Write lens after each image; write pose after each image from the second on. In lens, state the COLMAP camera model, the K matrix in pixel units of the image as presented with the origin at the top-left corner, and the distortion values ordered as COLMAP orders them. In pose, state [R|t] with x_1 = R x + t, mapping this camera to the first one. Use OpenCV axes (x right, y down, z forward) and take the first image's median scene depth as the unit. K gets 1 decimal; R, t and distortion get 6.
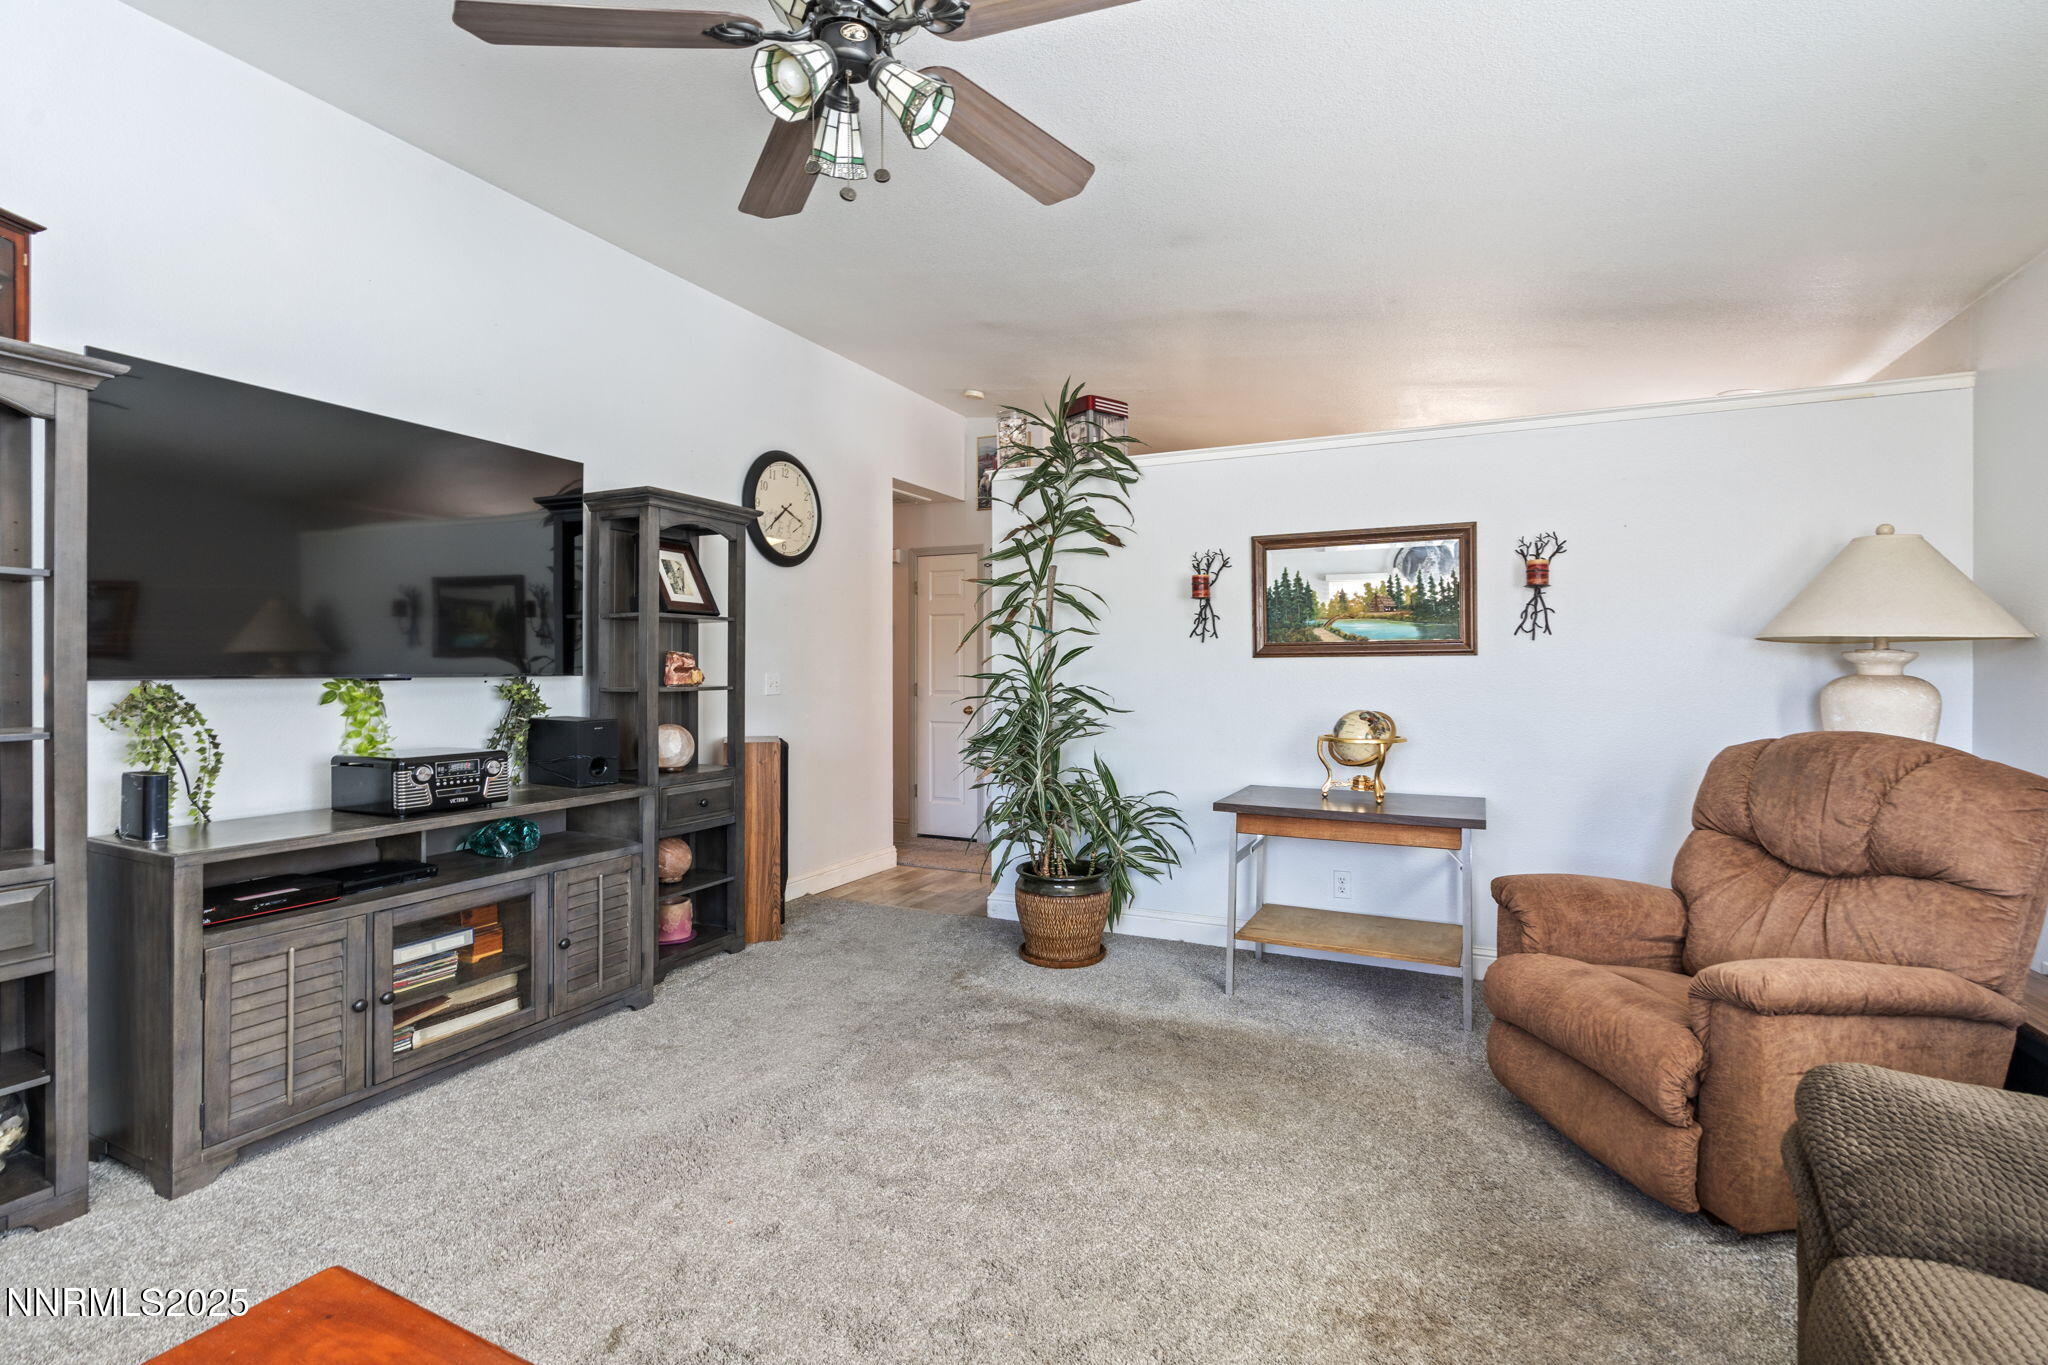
lens RADIAL K [[924.9, 0, 1033.6], [0, 924.9, 677.8], [0, 0, 1]] dist [-0.013711, 0.006937]
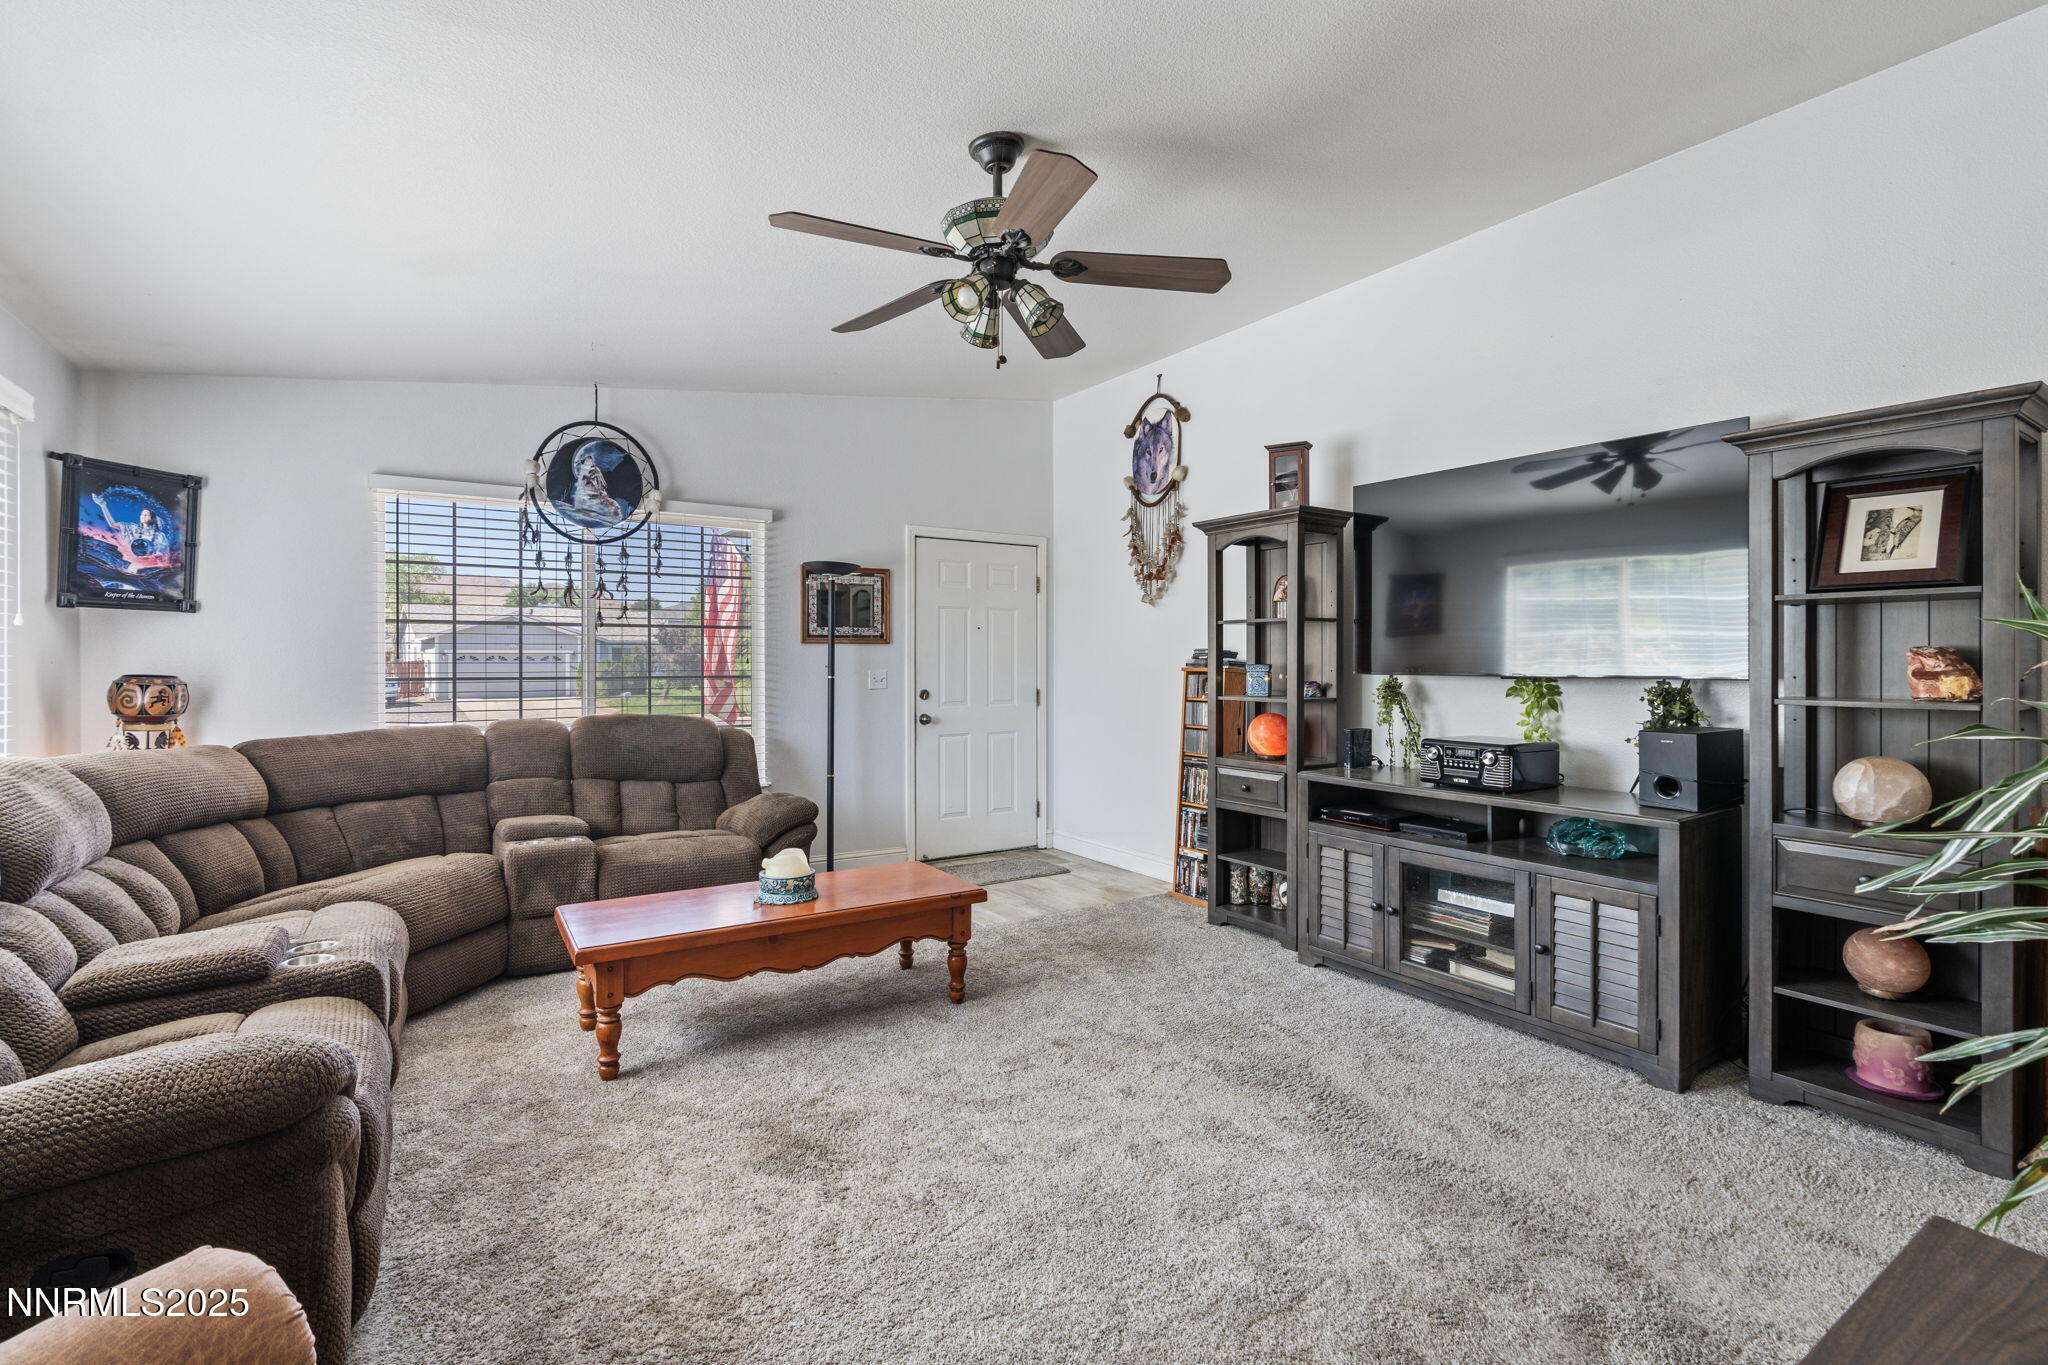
lens RADIAL K [[928.2, 0, 1037.2], [0, 928.2, 667.7], [0, 0, 1]] dist [-0.013391, 0.007190]
pose [[-0.516471, 0.008243, -0.856265, 0.525204], [-0.010046, 0.999827, 0.015685, -0.019599], [0.856246, 0.016703, -0.516298, 0.890884]]
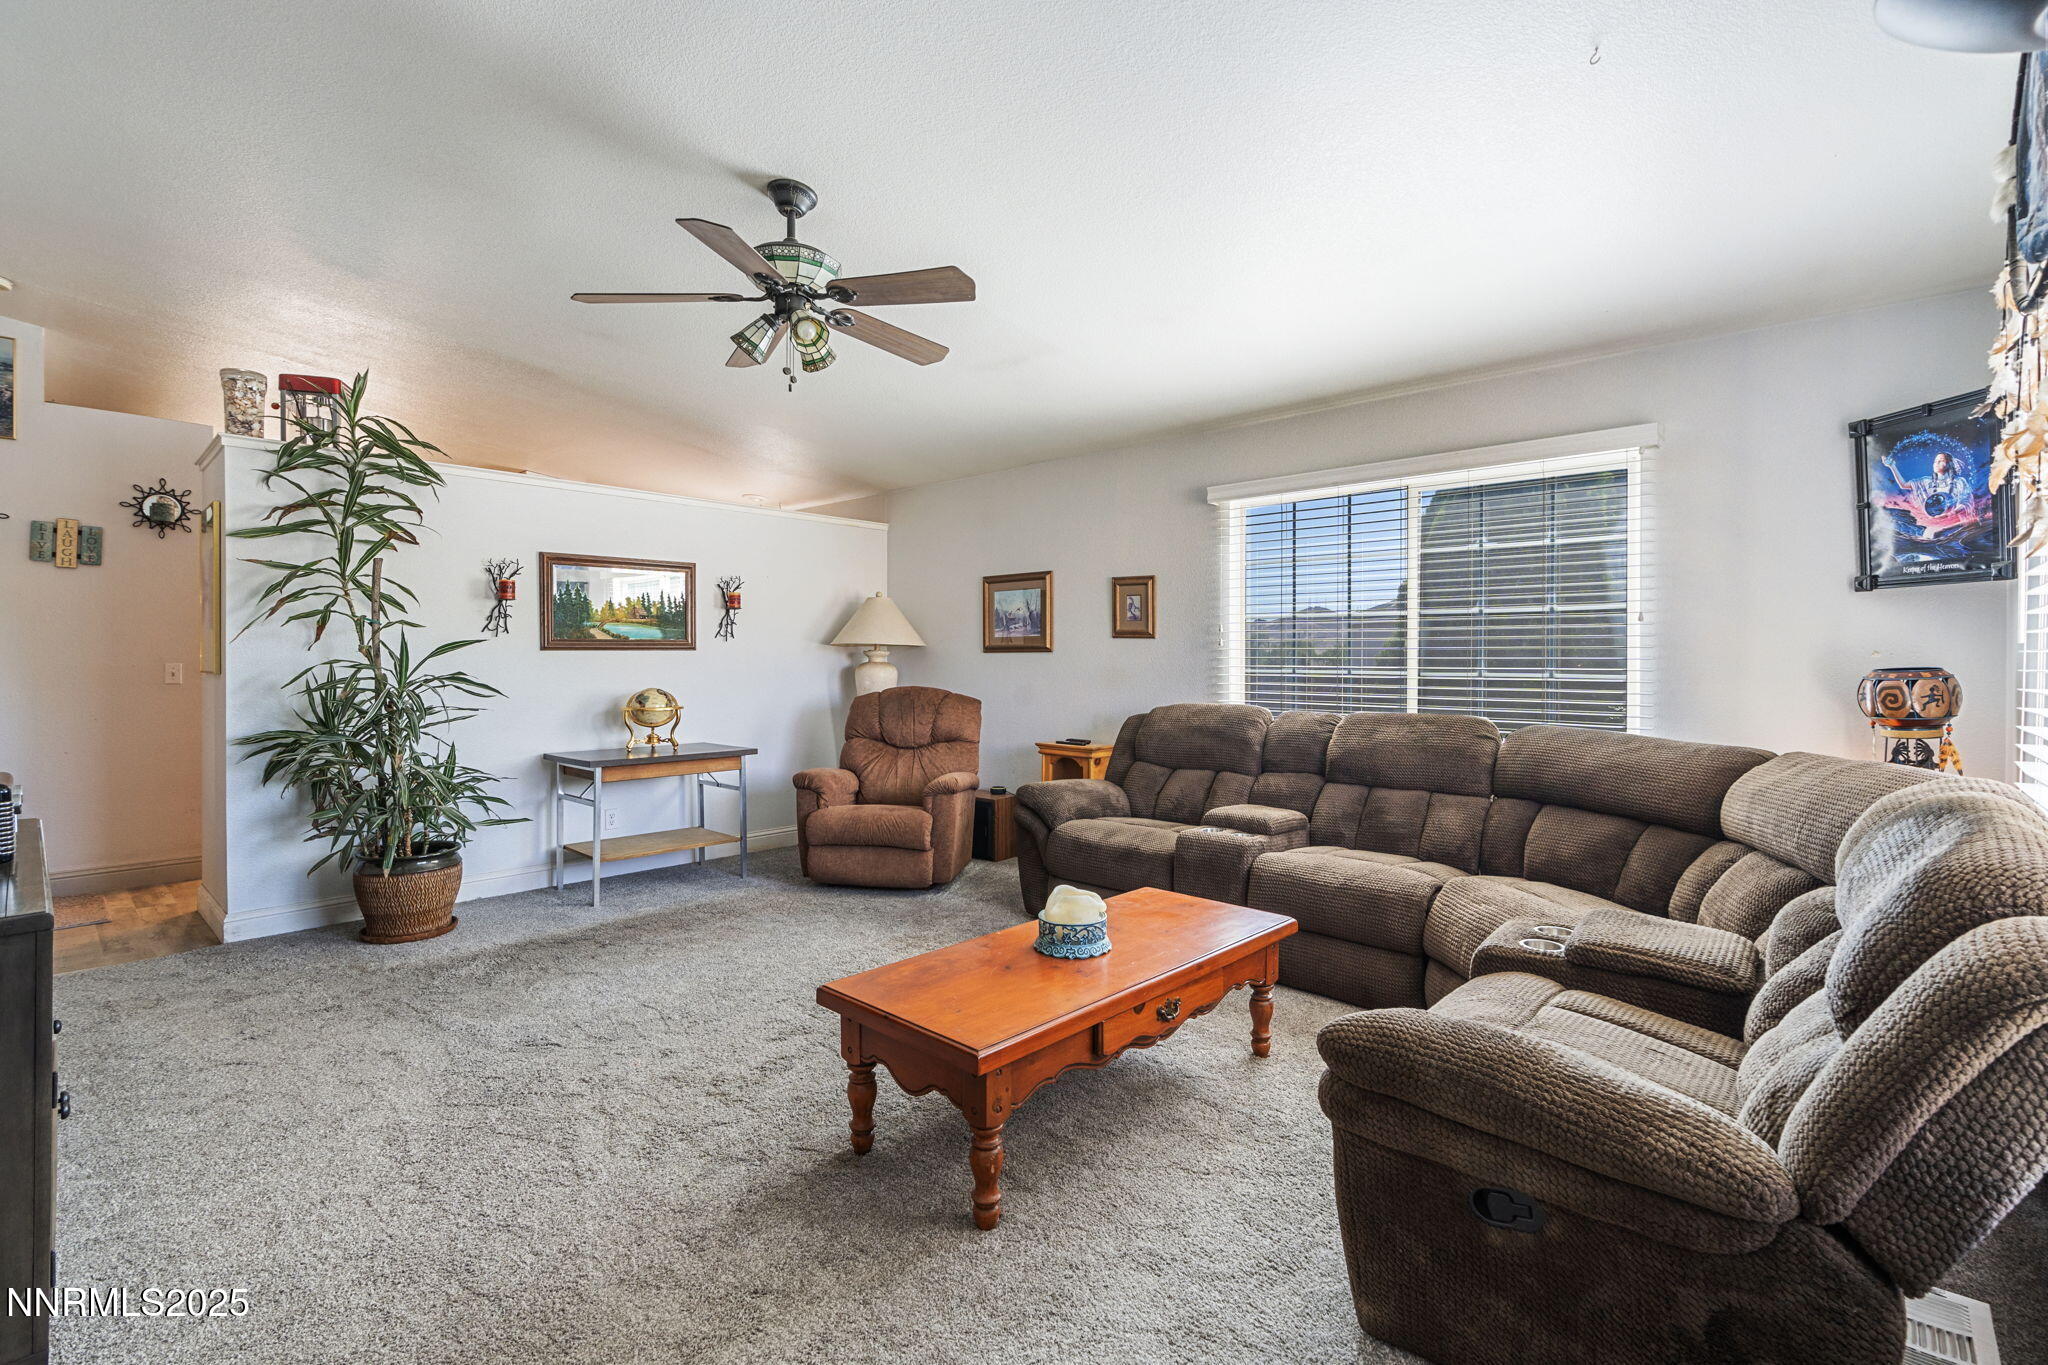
lens RADIAL K [[923.0, 0, 1028.2], [0, 923.0, 679.4], [0, 0, 1]] dist [-0.012523, 0.005452]
pose [[0.299506, -0.020974, 0.953864, -0.838428], [0.010851, 0.999769, 0.018576, 0.001233], [-0.954033, 0.004786, 0.299664, 0.018545]]
